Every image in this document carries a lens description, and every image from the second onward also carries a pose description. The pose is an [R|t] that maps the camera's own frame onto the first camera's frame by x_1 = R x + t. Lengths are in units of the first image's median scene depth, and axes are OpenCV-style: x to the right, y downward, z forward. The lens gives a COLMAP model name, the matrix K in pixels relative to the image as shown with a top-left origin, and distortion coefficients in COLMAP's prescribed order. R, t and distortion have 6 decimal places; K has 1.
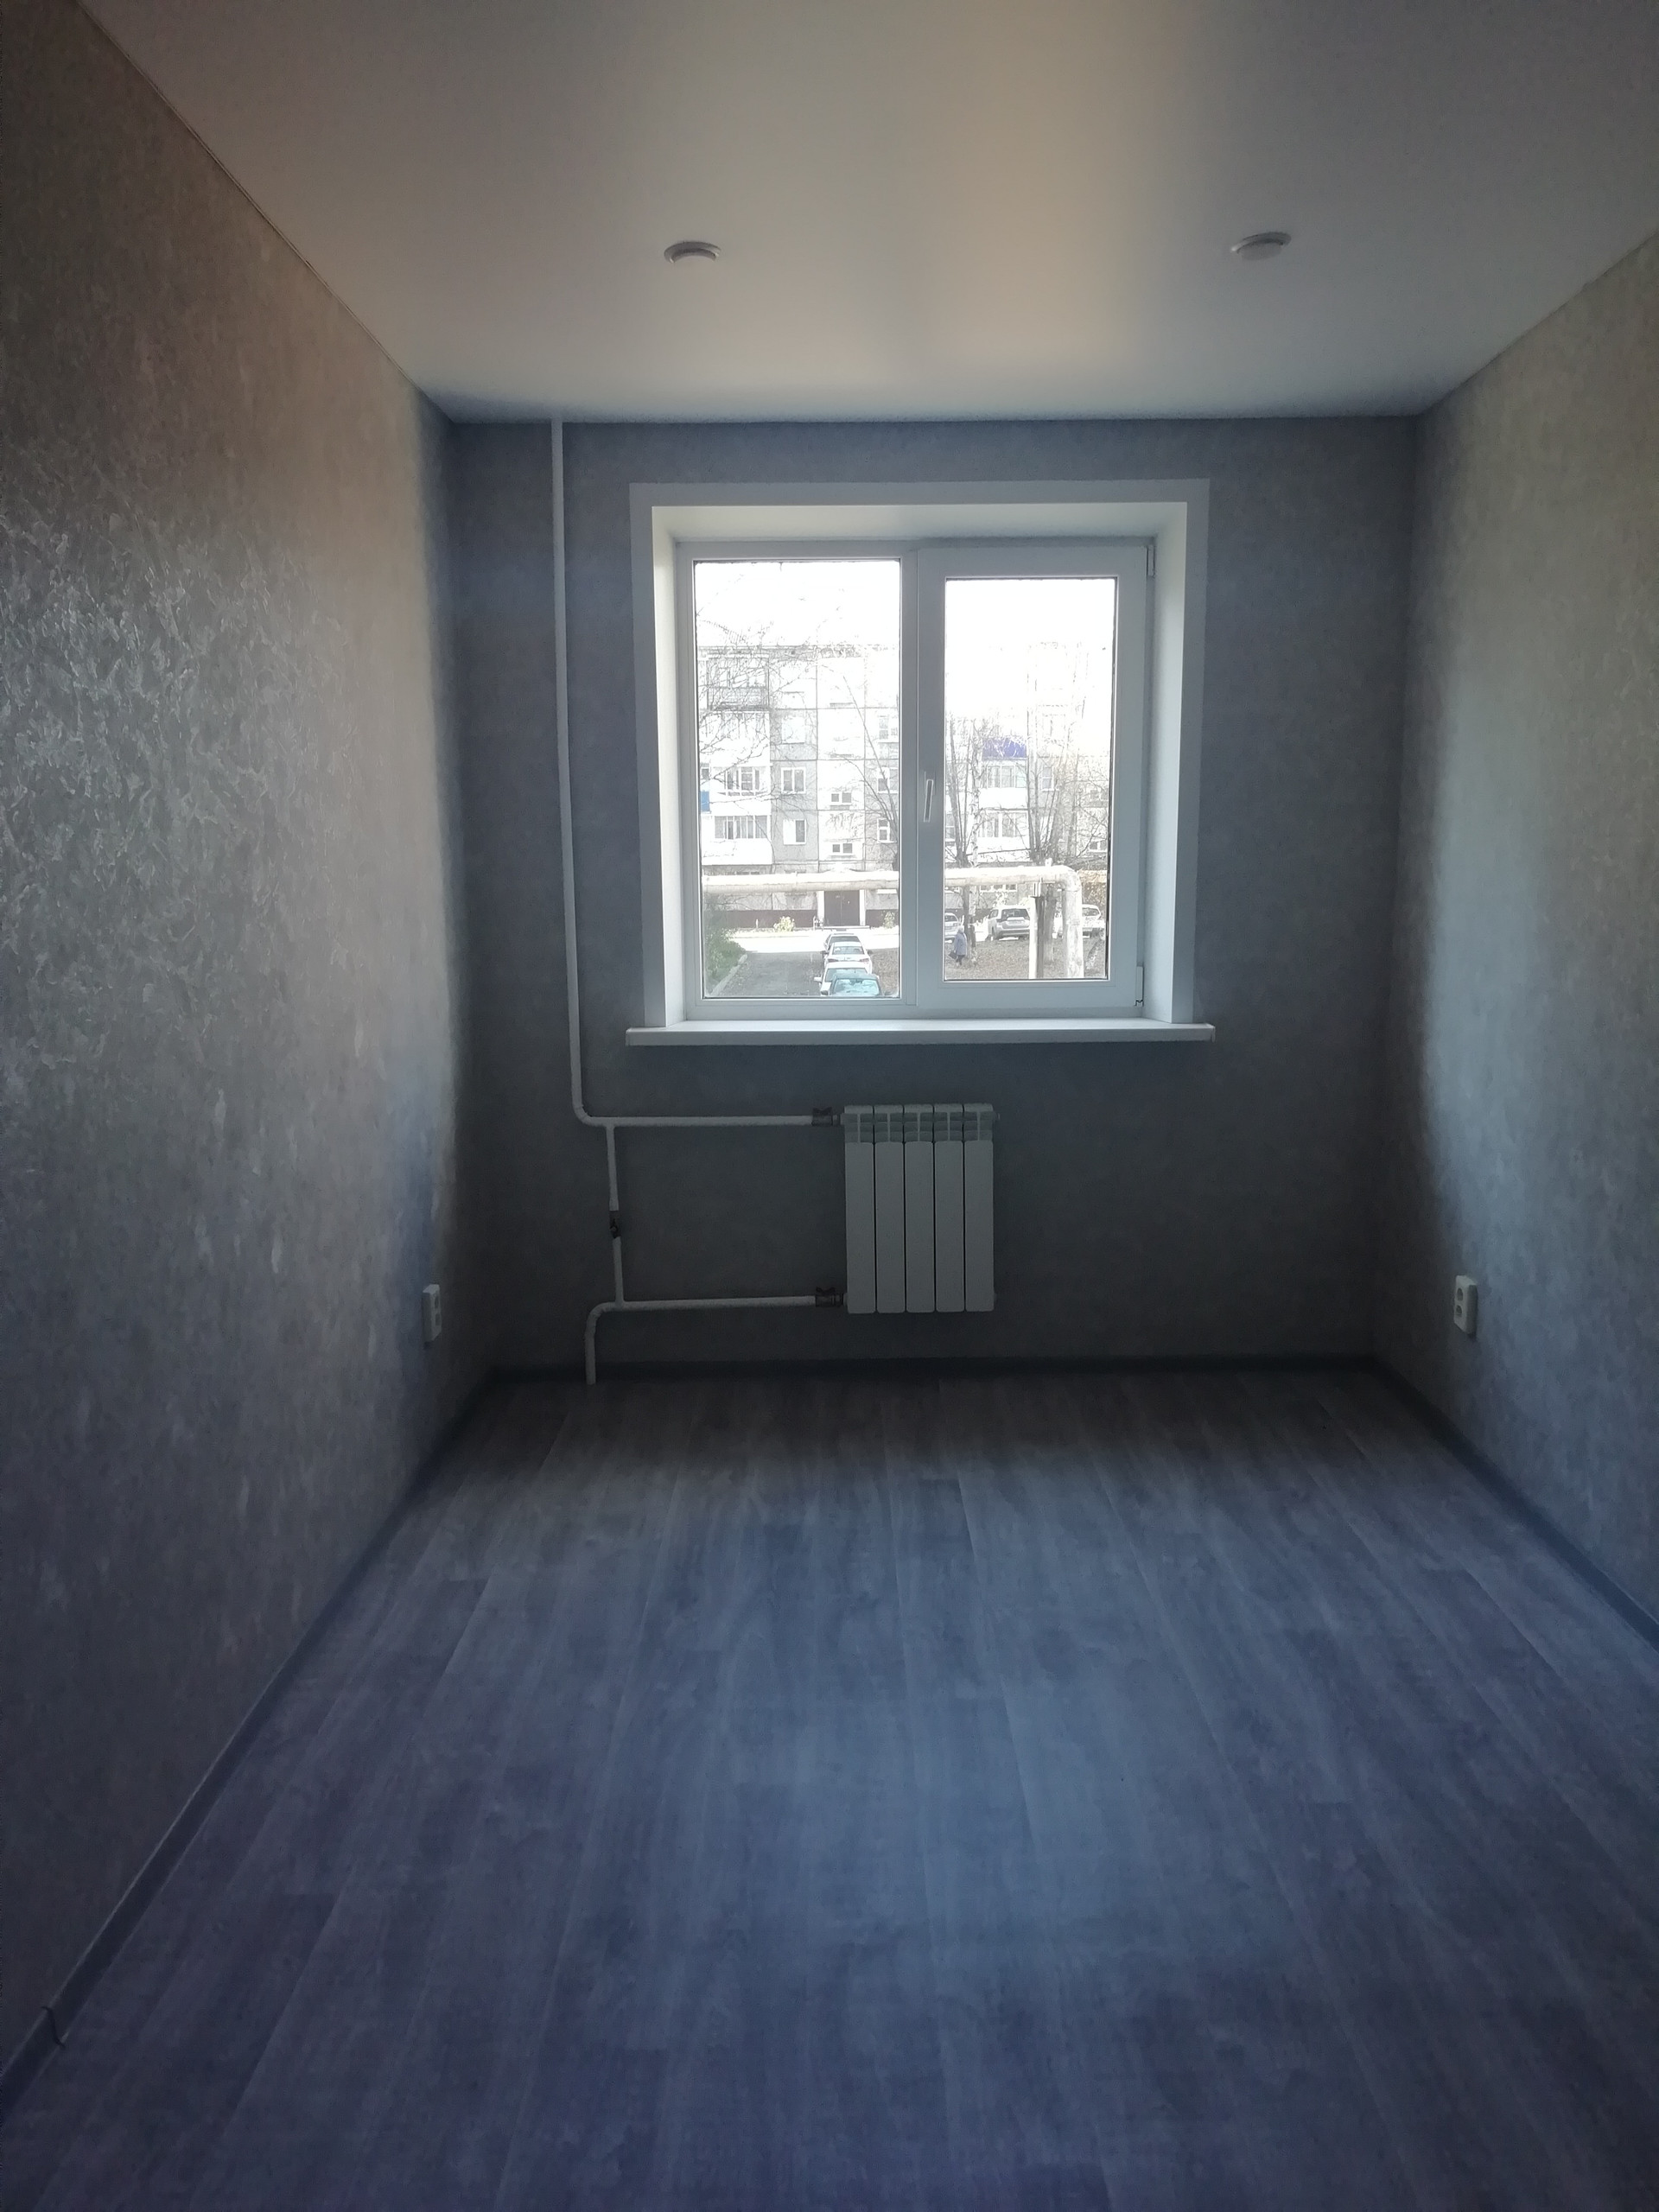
lens RADIAL K [[1643.6, 0, 838.4], [0, 1643.6, 1111.6], [0, 0, 1]] dist [0.013046, -0.001520]
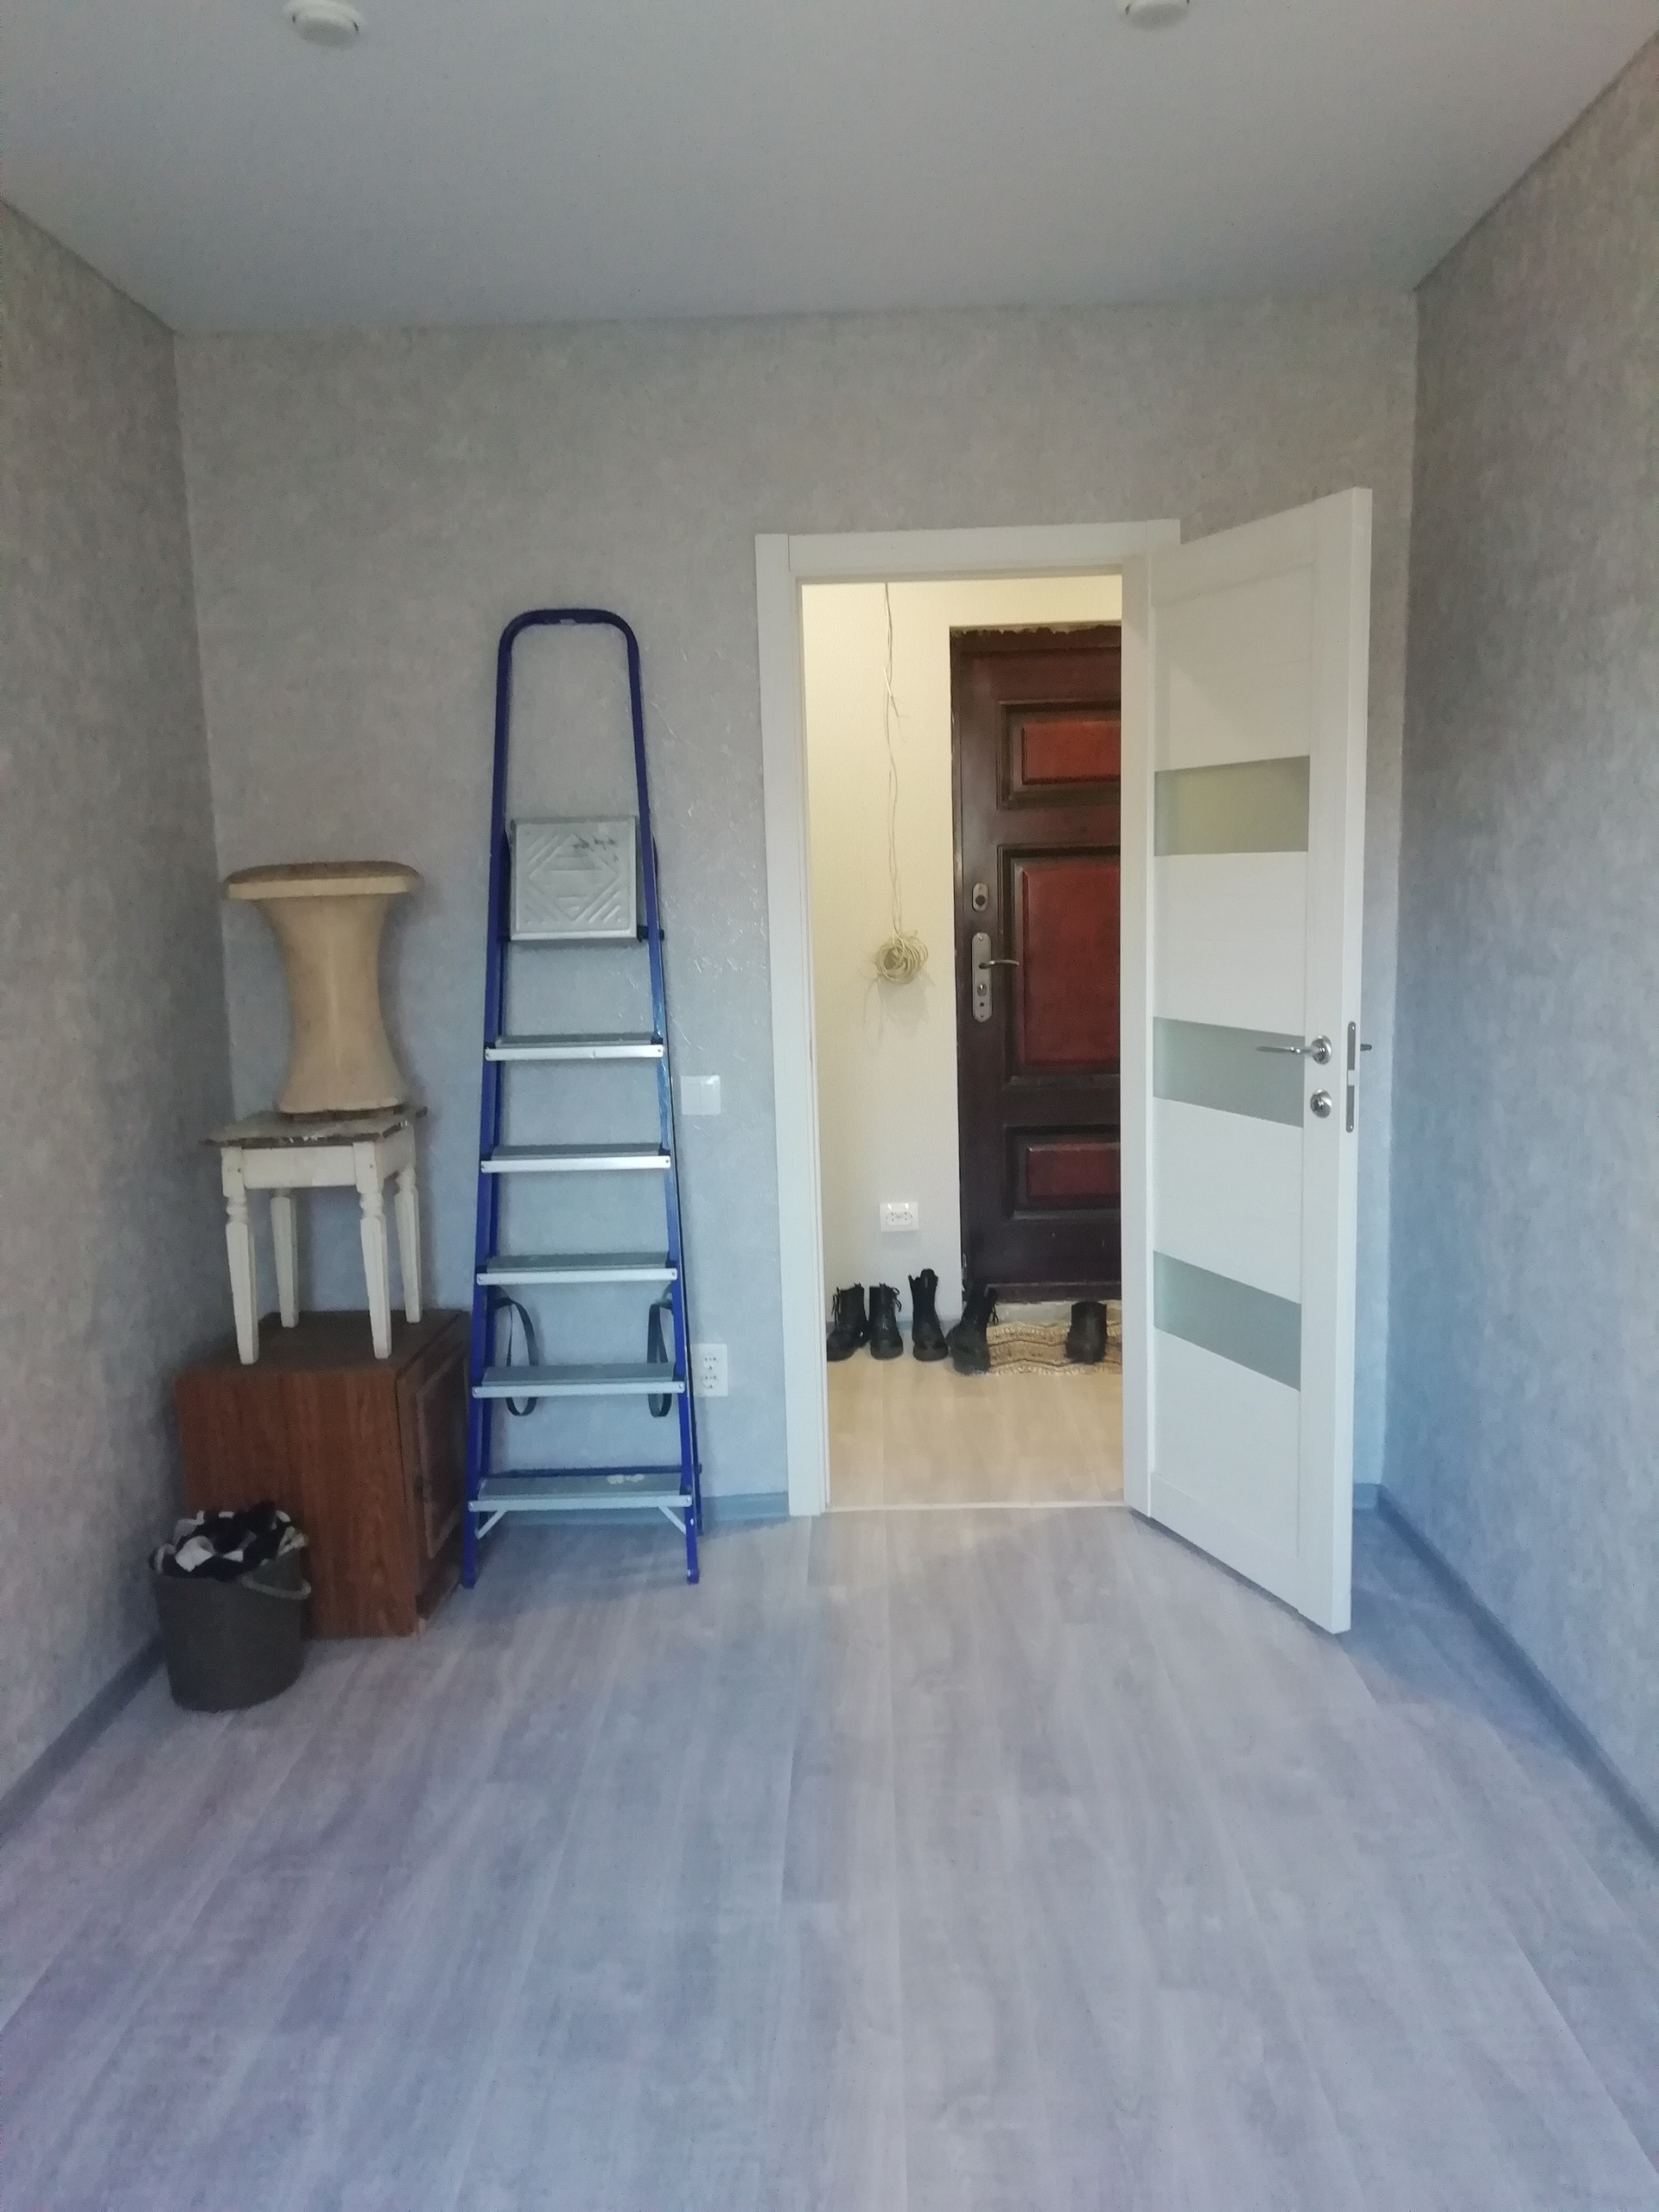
lens RADIAL K [[1643.6, 0, 838.4], [0, 1643.6, 1111.6], [0, 0, 1]] dist [0.013046, -0.001520]
pose [[-0.999189, 0.027587, 0.029345, 0.036951], [0.035026, 0.954872, 0.294944, -0.254694], [-0.019884, 0.295732, -0.955064, 1.639410]]
